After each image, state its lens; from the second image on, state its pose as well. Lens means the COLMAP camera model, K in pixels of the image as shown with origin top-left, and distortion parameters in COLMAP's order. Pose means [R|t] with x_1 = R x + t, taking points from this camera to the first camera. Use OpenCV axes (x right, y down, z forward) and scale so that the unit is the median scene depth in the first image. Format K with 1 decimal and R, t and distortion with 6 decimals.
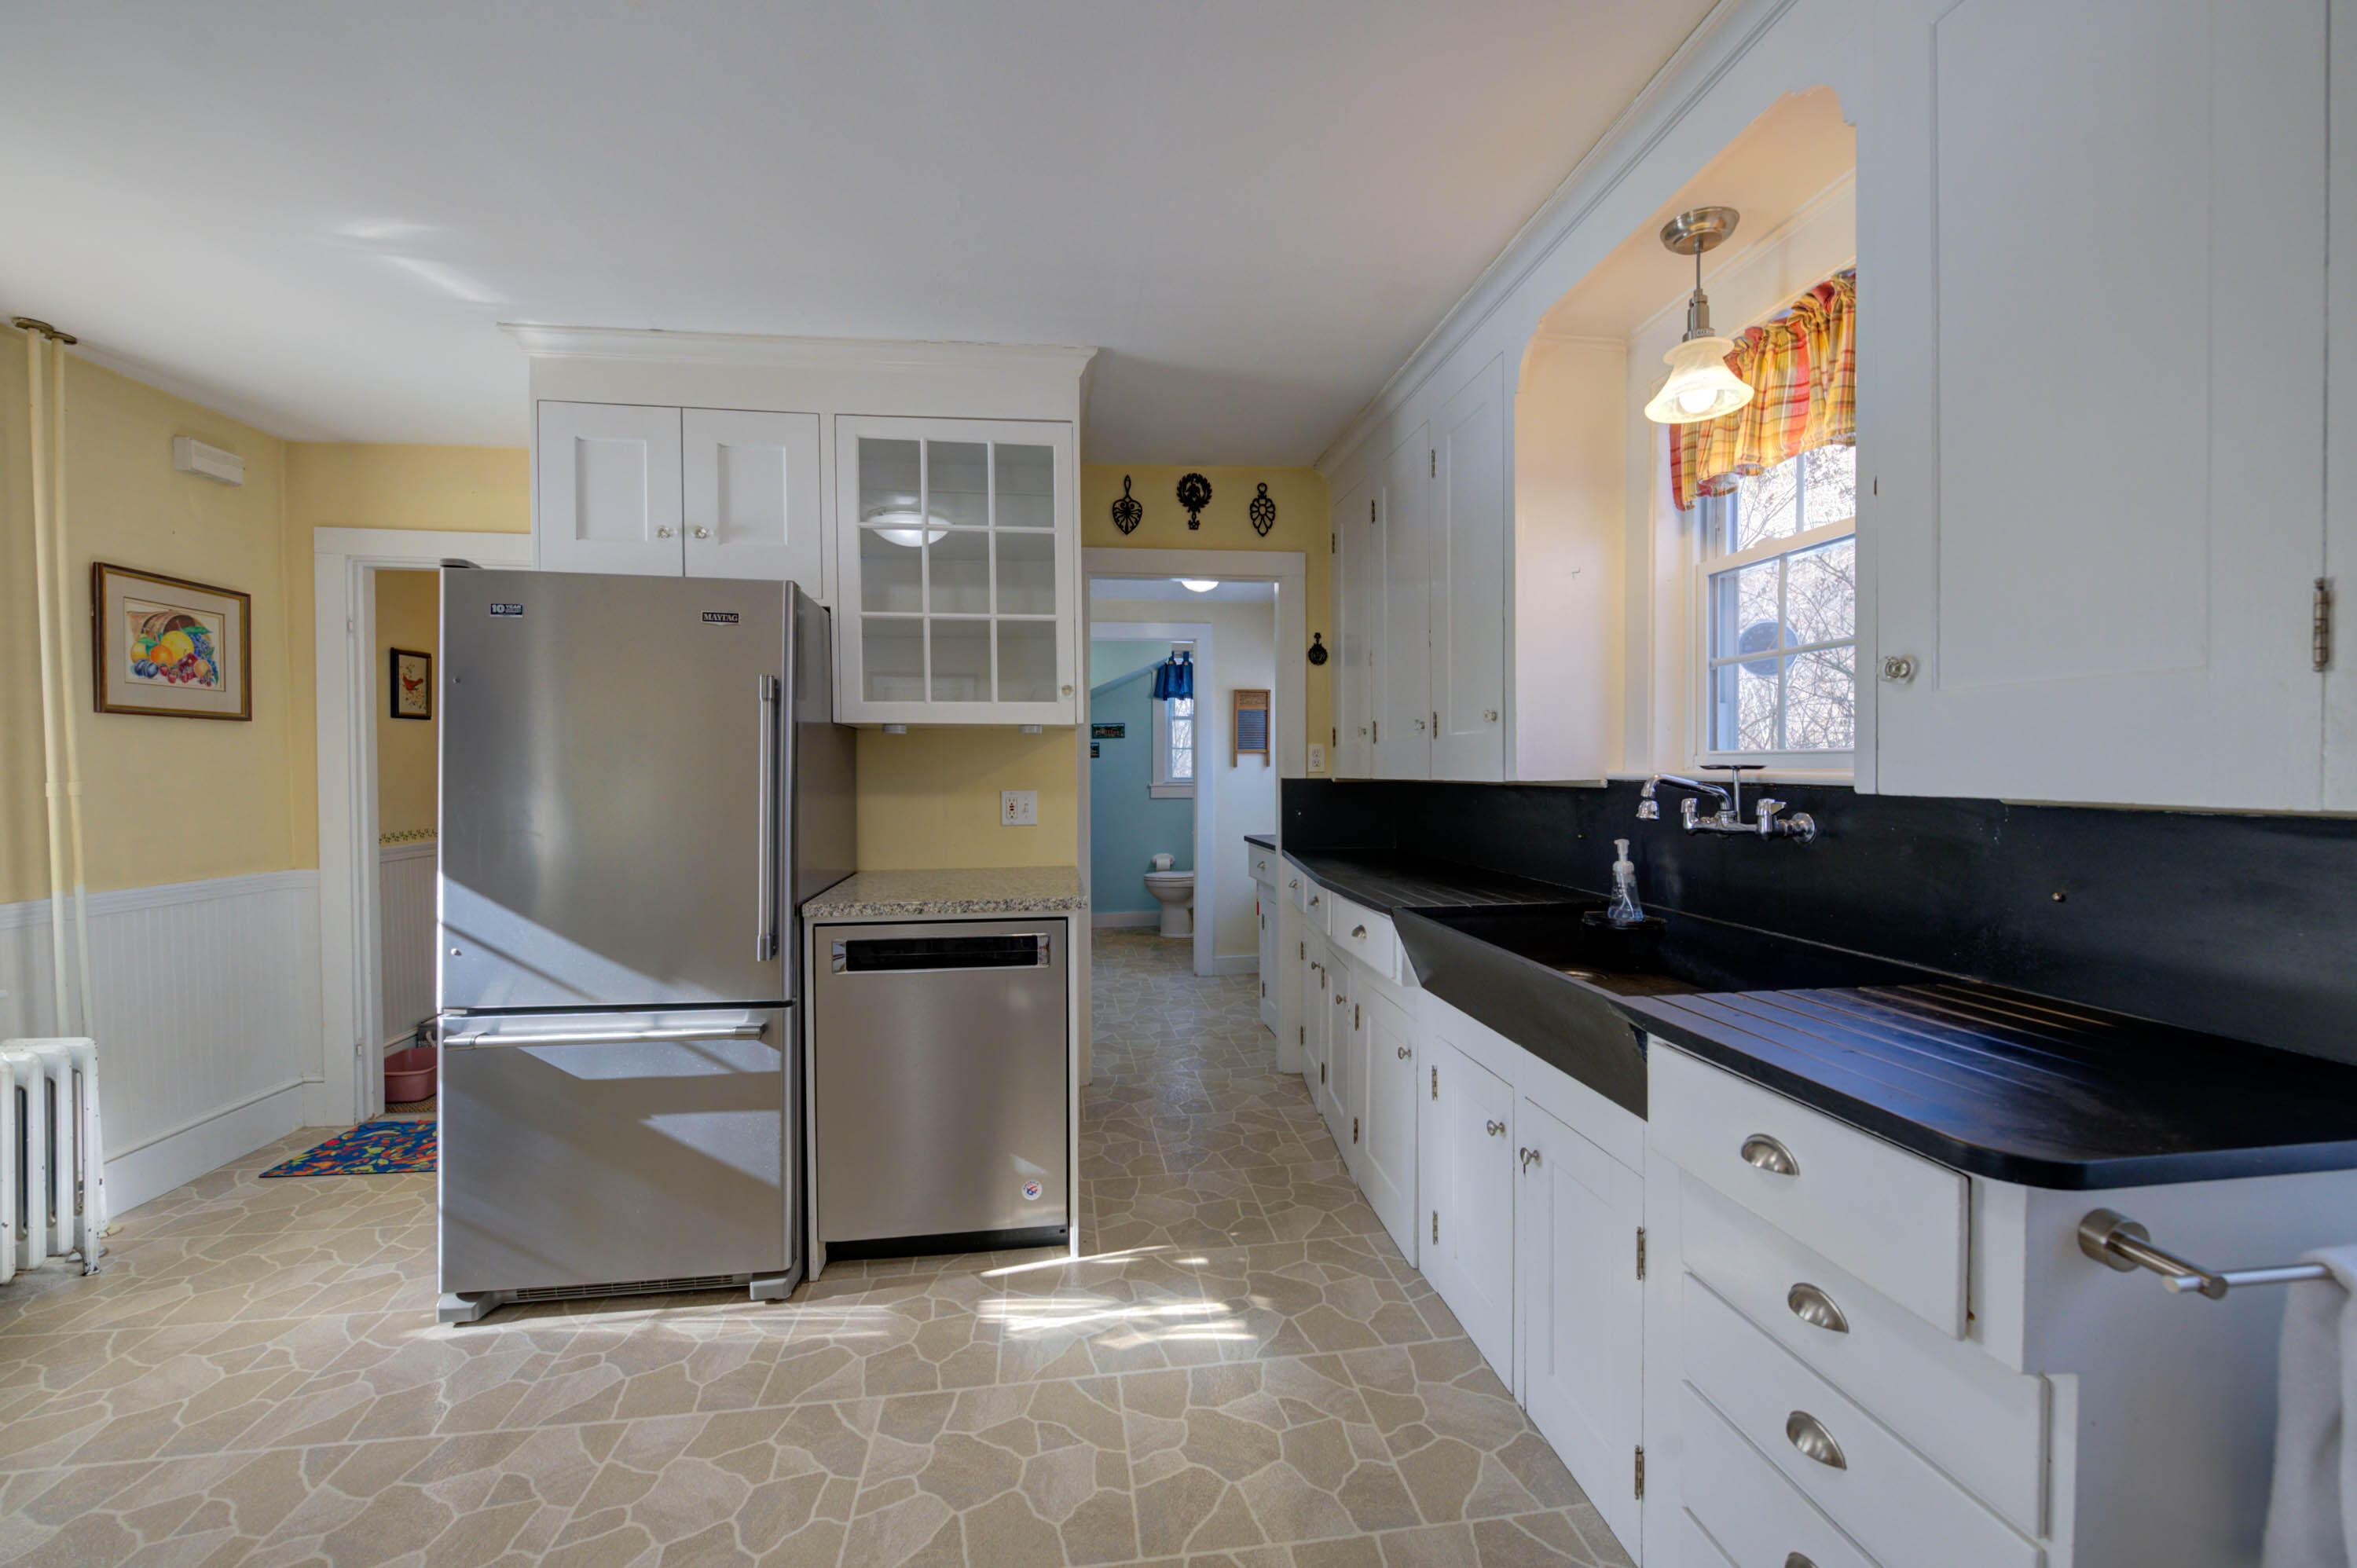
lens RADIAL K [[935.6, 0, 1173.5], [0, 935.6, 783.0], [0, 0, 1]] dist [0.001083, 0.000442]
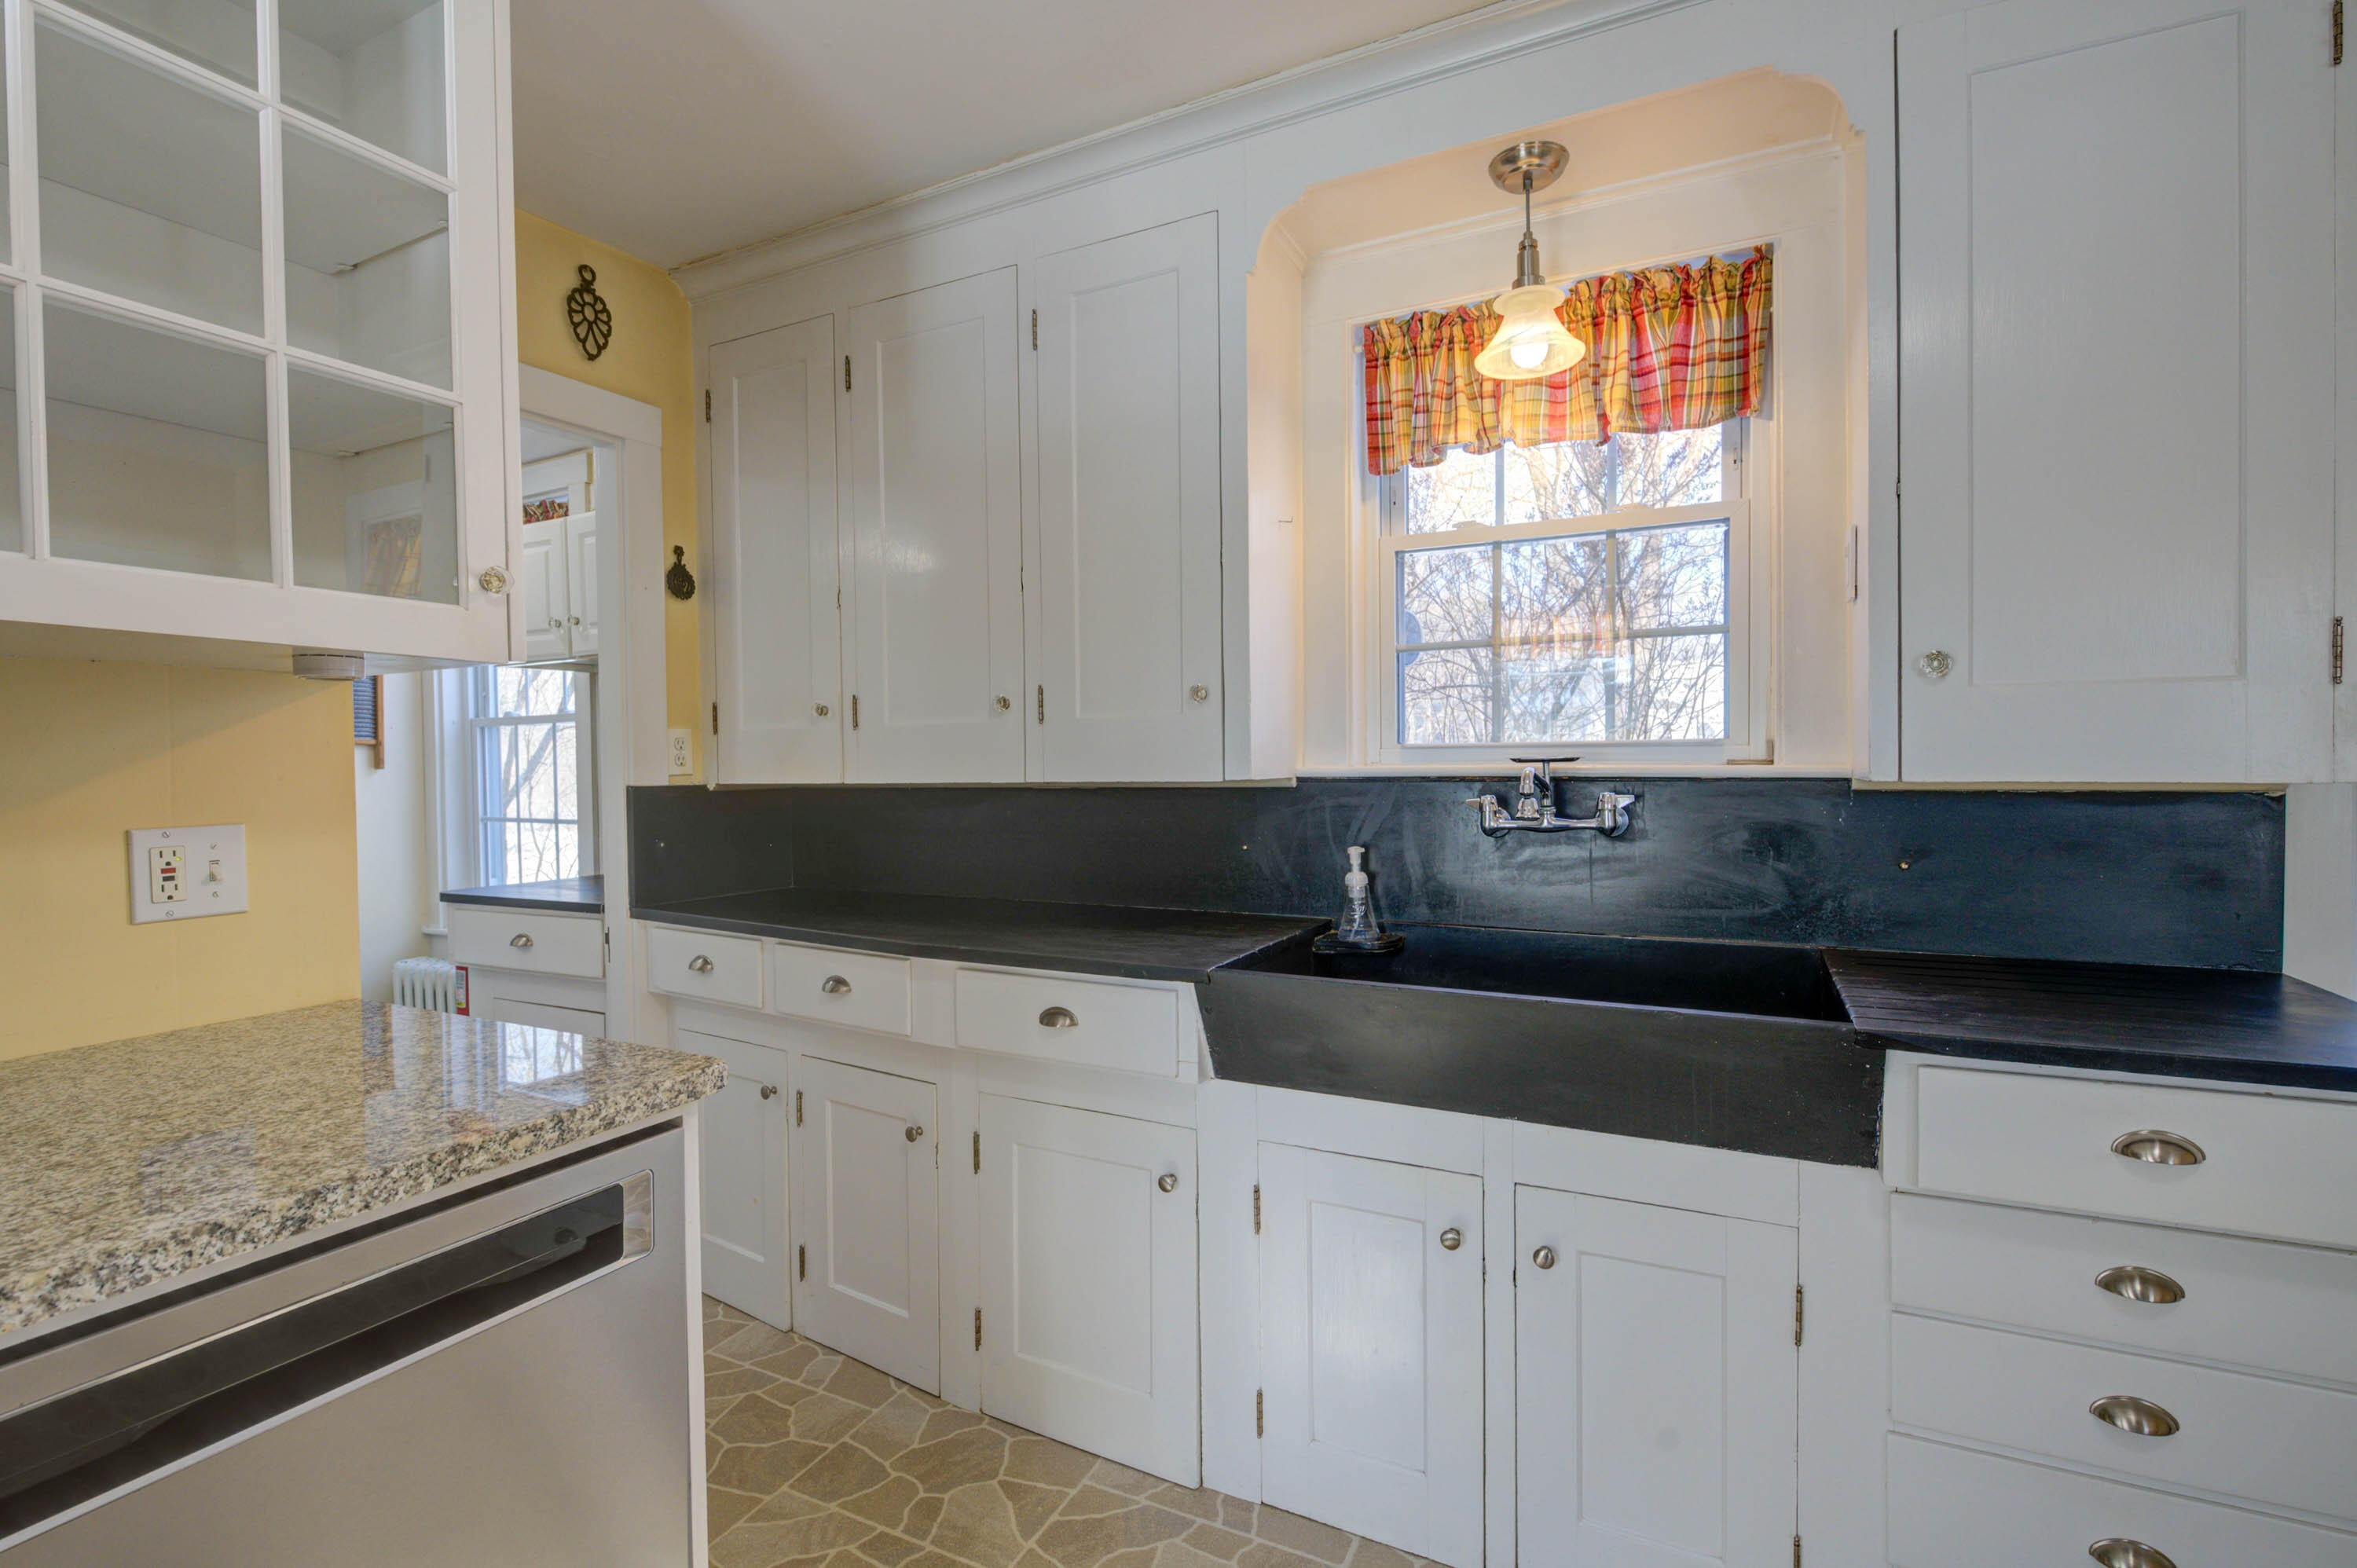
lens RADIAL K [[1080.7, 0, 1177.6], [0, 1080.7, 780.3], [0, 0, 1]] dist [-0.001355, -0.000375]
pose [[0.564154, -0.013170, 0.825565, -0.246647], [0.020516, 0.999788, 0.001930, -0.002983], [-0.825415, 0.015848, 0.564304, 0.340952]]
